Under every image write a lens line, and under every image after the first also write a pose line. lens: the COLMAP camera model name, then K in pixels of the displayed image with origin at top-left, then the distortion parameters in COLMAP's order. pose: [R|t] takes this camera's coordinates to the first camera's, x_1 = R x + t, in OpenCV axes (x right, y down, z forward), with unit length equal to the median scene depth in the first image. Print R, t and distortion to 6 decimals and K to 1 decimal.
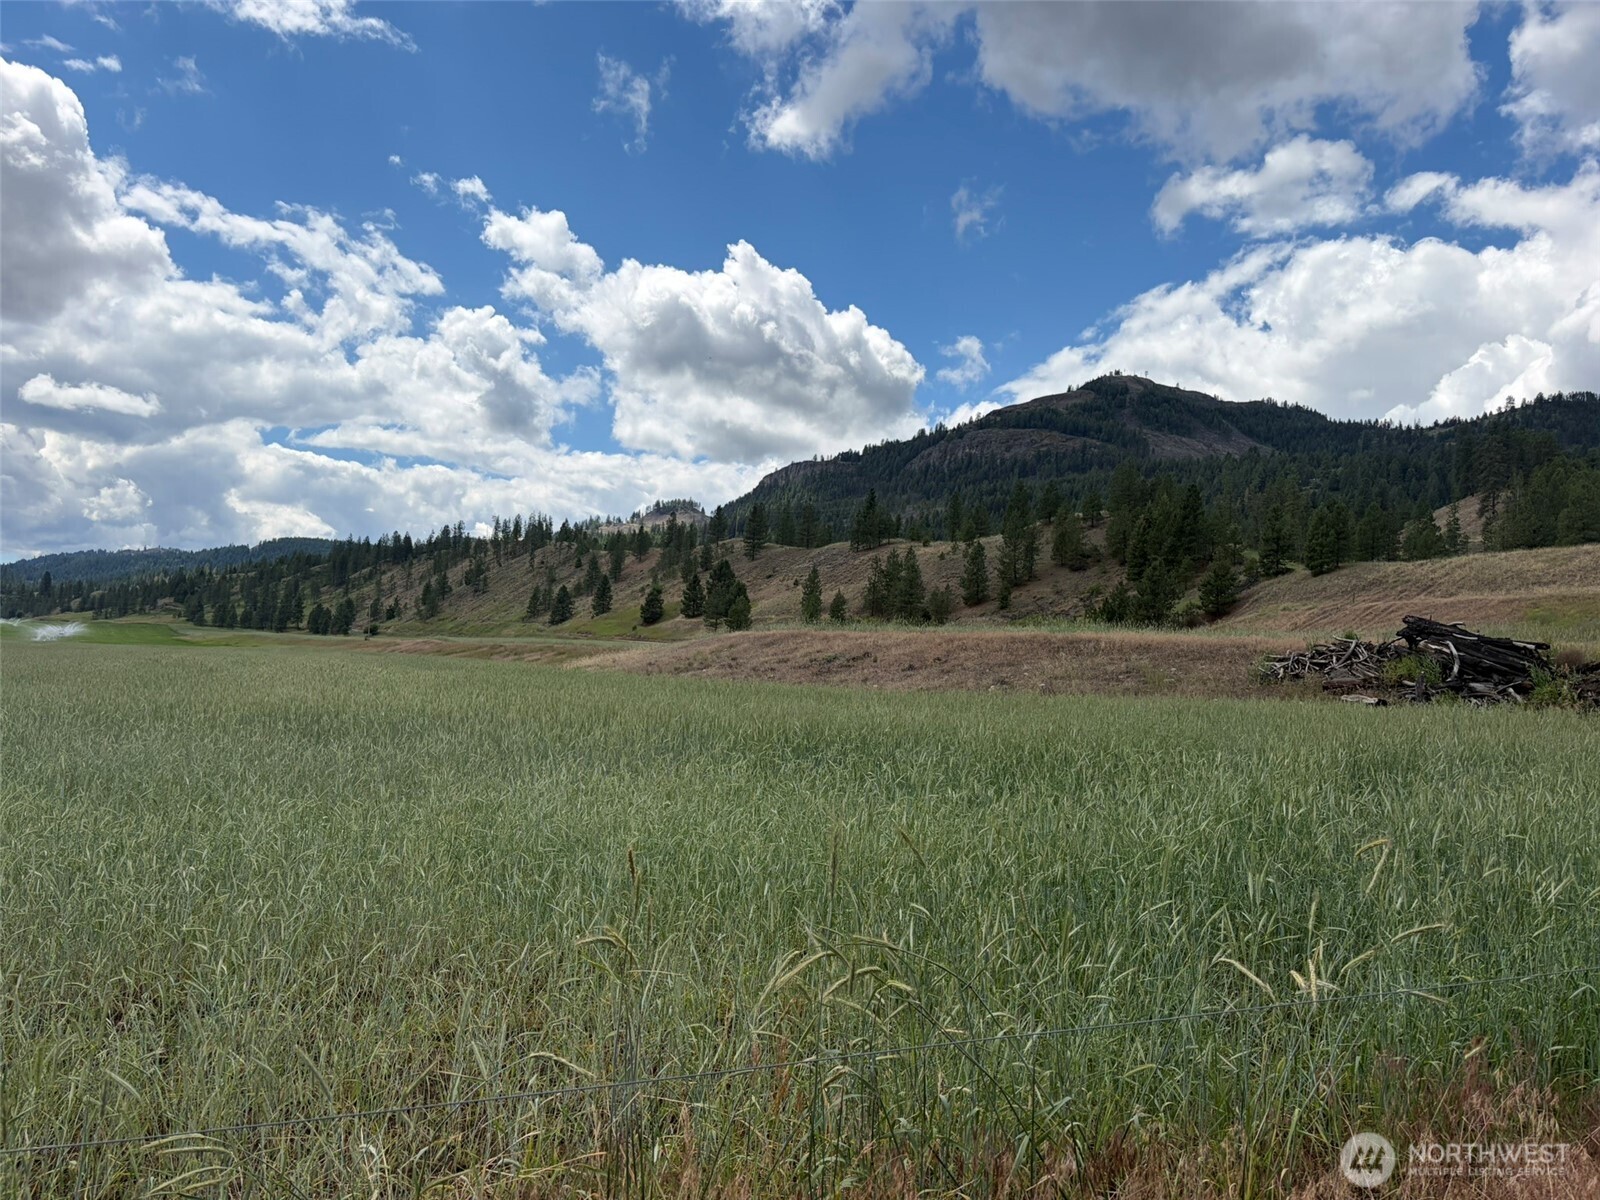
lens RADIAL K [[1205.1, 0, 800.5], [0, 1205.1, 608.0], [0, 0, 1]] dist [0.040614, -0.042500]
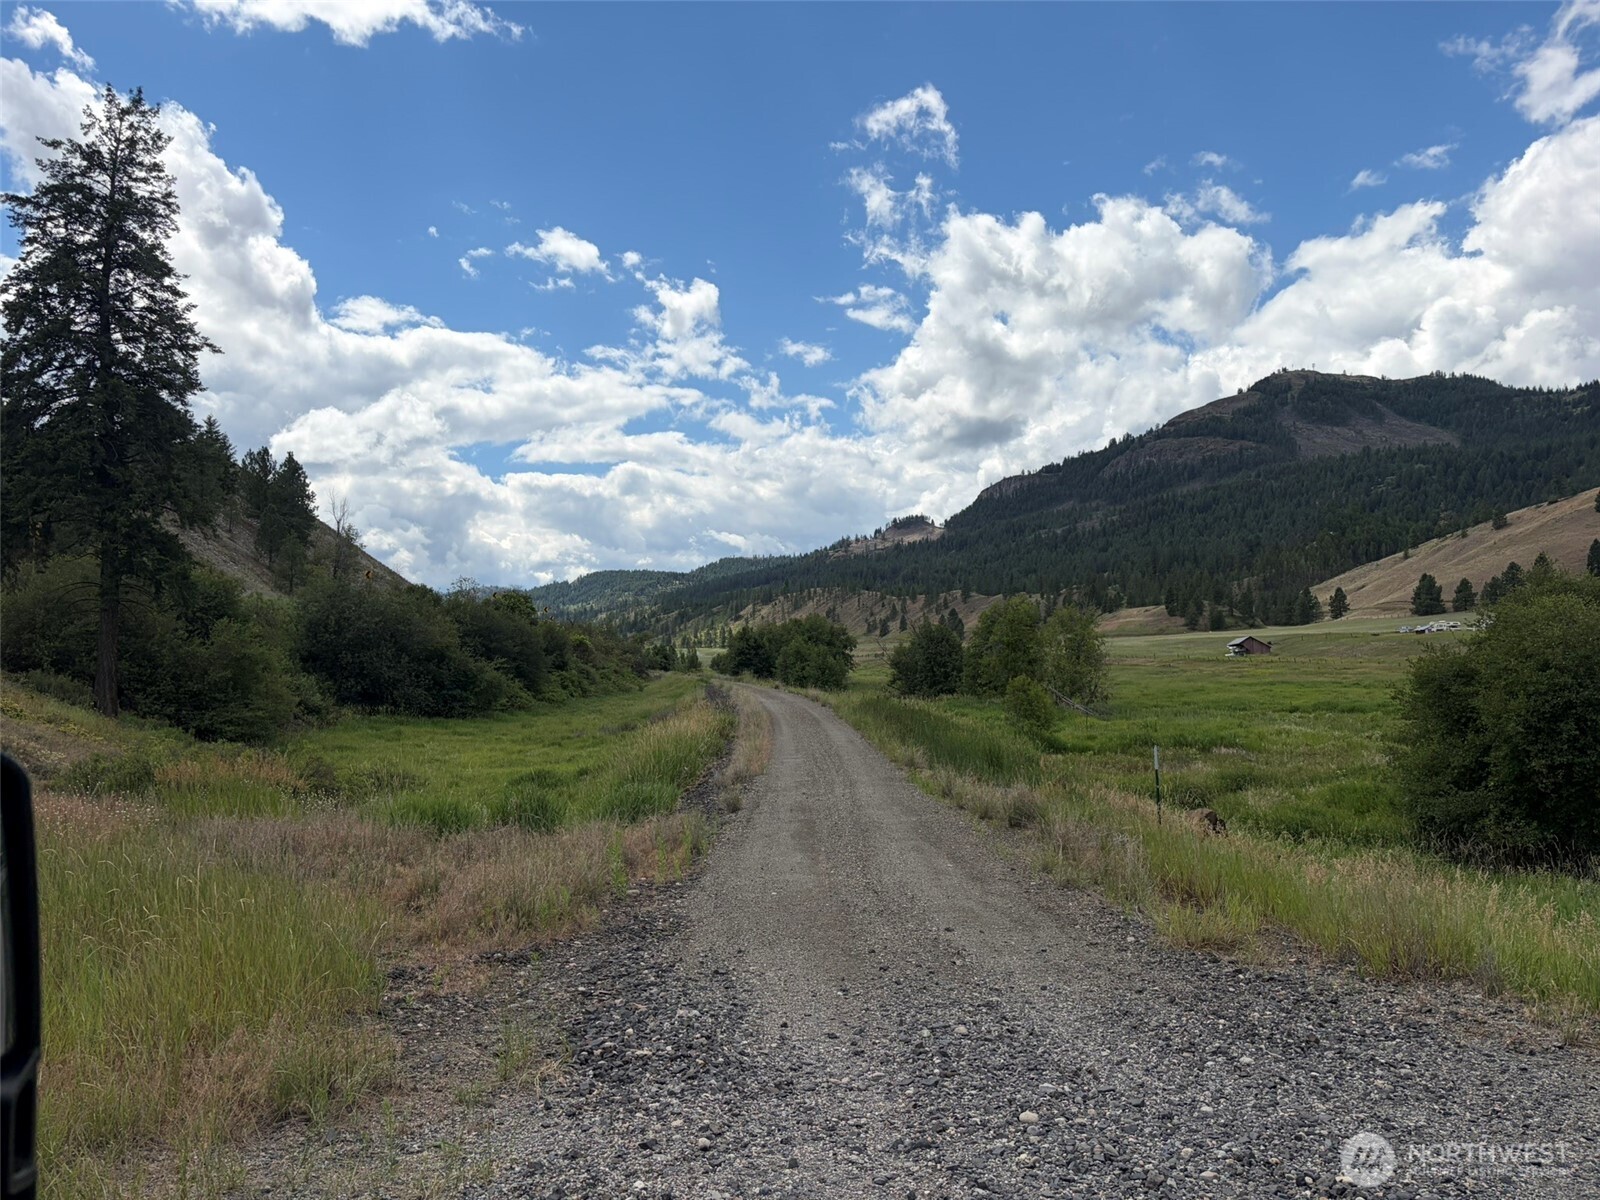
lens RADIAL K [[1257.6, 0, 793.3], [0, 1257.6, 602.3], [0, 0, 1]] dist [0.012984, 0.002801]
pose [[0.977527, -0.083591, -0.193532, 0.023004], [0.084849, 0.996392, -0.001791, -0.014056], [0.192983, -0.014670, 0.981092, -0.317611]]
